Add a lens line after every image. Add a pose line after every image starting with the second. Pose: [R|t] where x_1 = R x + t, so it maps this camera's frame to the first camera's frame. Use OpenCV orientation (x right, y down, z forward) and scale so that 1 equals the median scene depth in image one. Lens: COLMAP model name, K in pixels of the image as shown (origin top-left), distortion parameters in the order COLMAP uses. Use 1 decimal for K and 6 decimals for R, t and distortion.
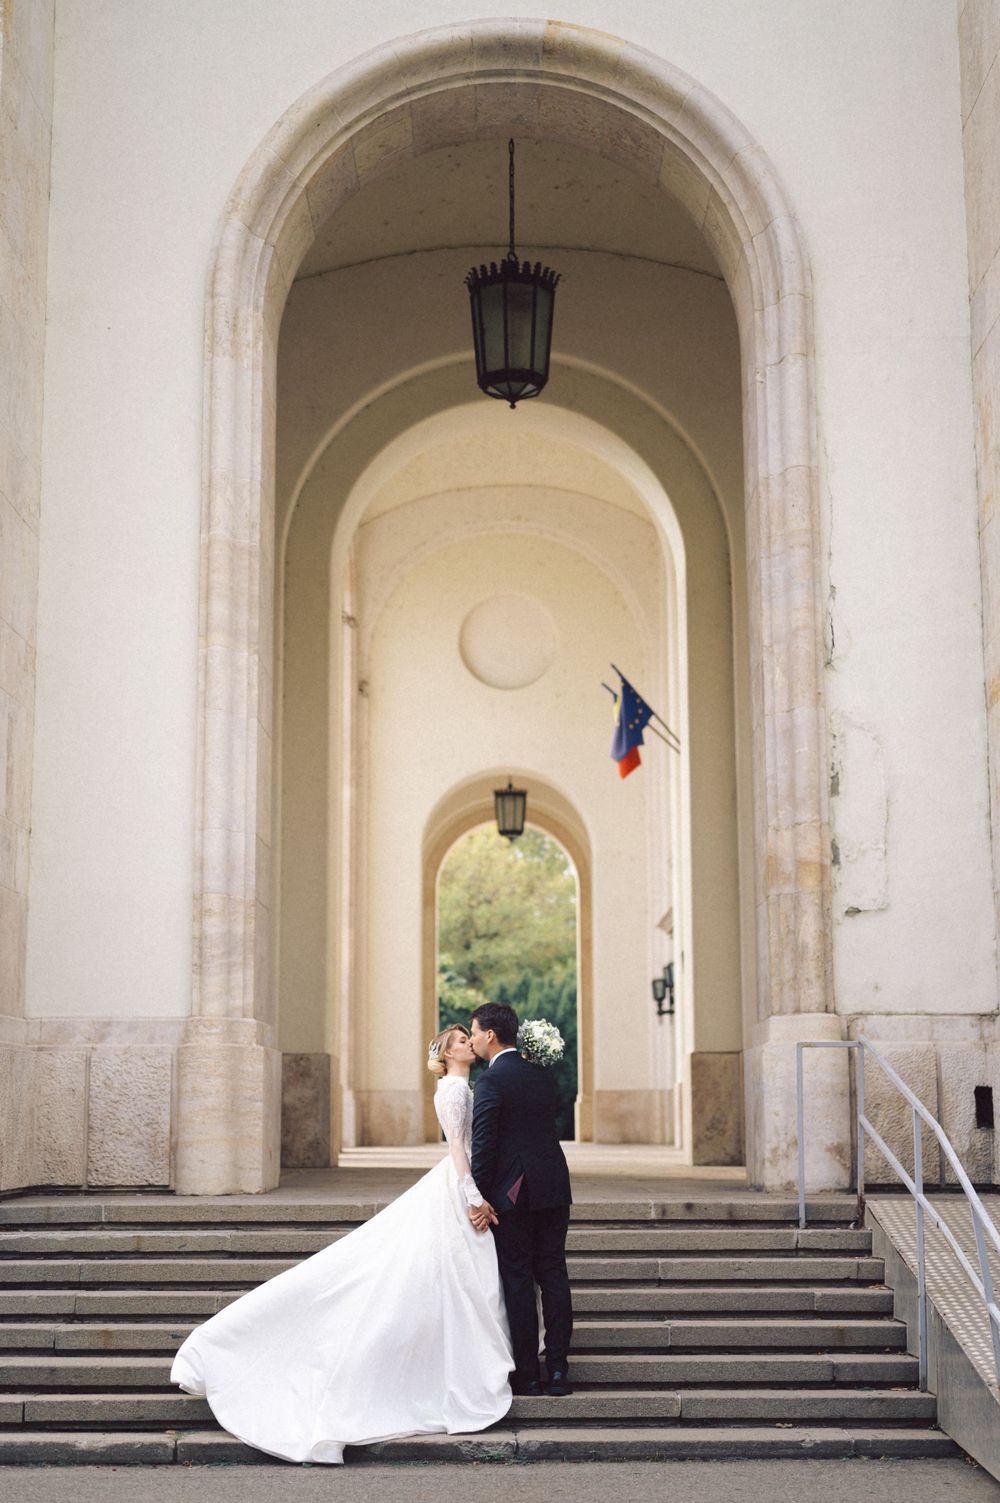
lens RADIAL K [[2051.1, 0, 500.0], [0, 2051.1, 751.5], [0, 0, 1]] dist [0.000959, -0.020060]
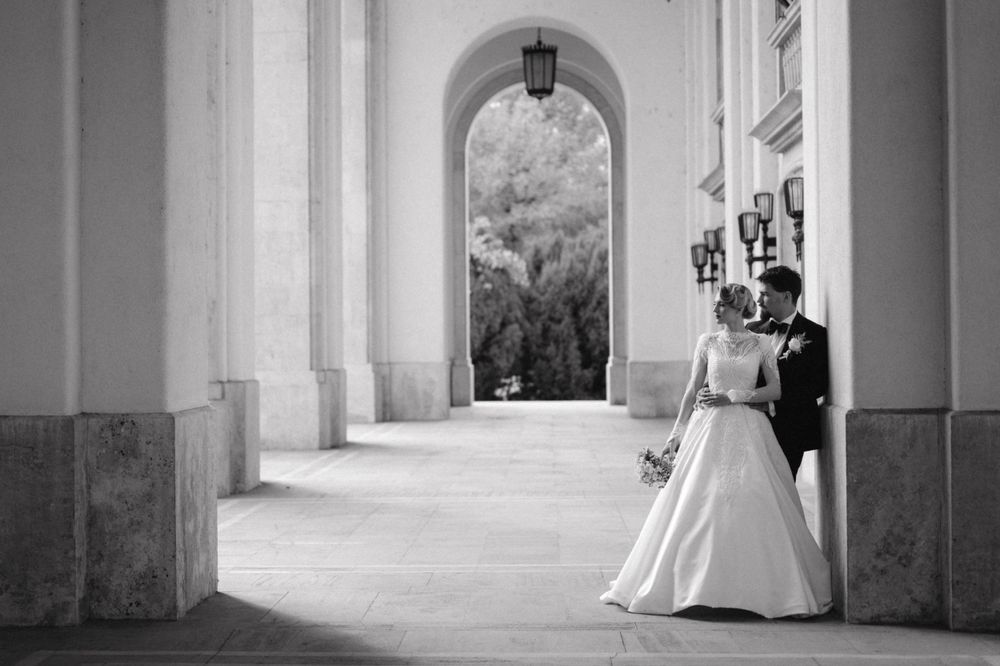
lens RADIAL K [[1617.8, 0, 443.1], [0, 1617.8, 331.2], [0, 0, 1]] dist [0.001770, -0.169465]
pose [[0.998098, -0.004975, -0.061449, 0.004141], [0.015276, 0.985612, 0.168333, 0.015230], [0.059727, -0.168951, 0.983813, 0.163421]]
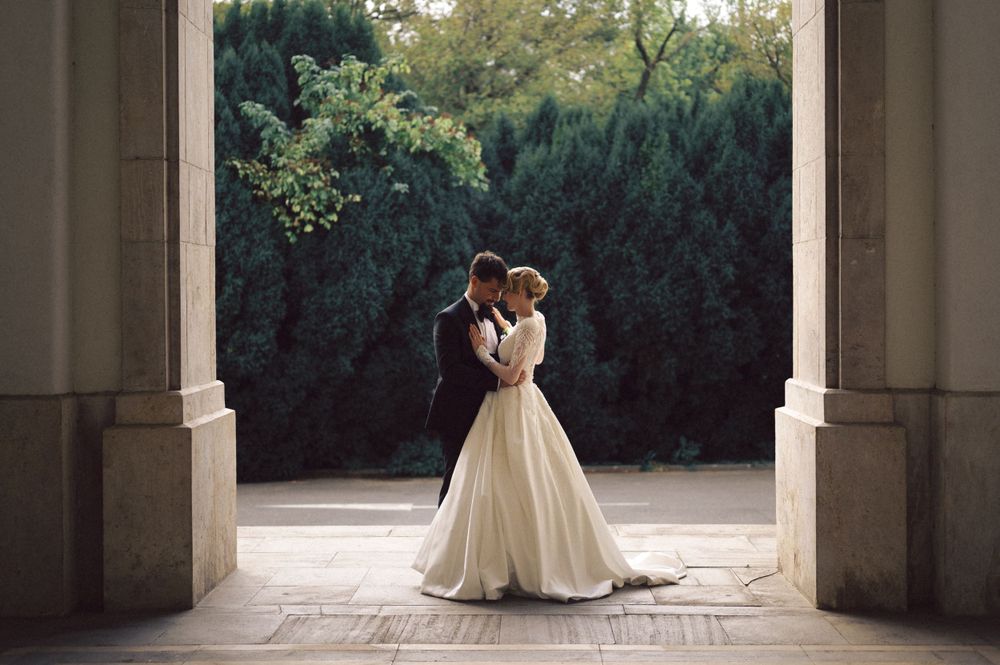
lens RADIAL K [[1617.8, 0, 443.1], [0, 1617.8, 330.7], [0, 0, 1]] dist [0.001770, -0.169465]
pose [[0.998965, -0.002961, -0.045389, 0.004220], [0.011716, 0.980960, 0.193854, 0.089504], [0.043951, -0.194185, 0.979980, 0.588137]]
